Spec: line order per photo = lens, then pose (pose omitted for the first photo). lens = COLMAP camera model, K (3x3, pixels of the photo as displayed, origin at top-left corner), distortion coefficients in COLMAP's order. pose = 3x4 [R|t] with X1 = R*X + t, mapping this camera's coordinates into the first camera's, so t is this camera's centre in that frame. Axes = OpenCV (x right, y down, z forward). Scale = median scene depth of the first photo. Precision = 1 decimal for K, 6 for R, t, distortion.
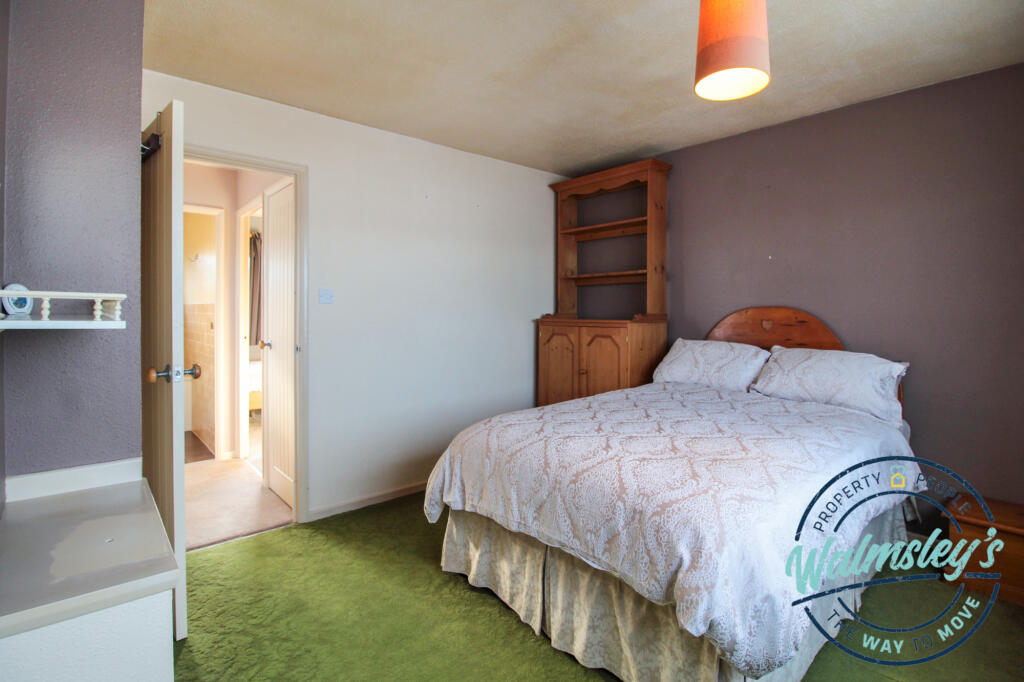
lens RADIAL K [[506.6, 0, 512.2], [0, 506.6, 315.1], [0, 0, 1]] dist [-0.000153, -0.000071]
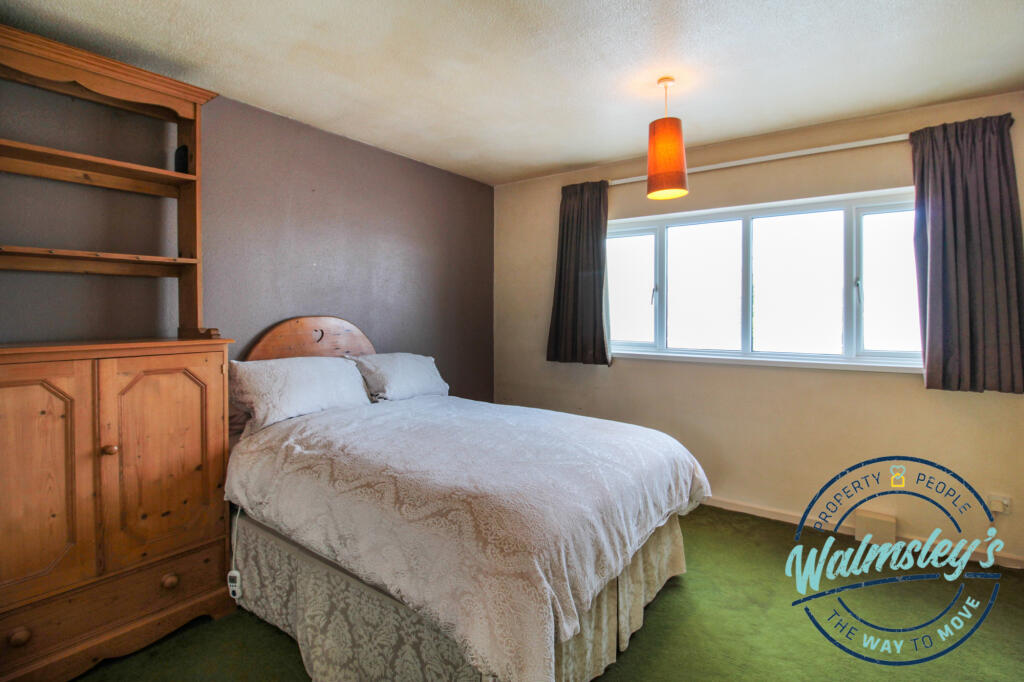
lens RADIAL K [[506.6, 0, 512.2], [0, 506.6, 315.1], [0, 0, 1]] dist [-0.000153, -0.000071]
pose [[-0.214273, -0.000587, 0.976774, -0.425932], [0.010479, 0.999941, 0.002899, -0.016527], [-0.976718, 0.010857, -0.214255, 0.723705]]
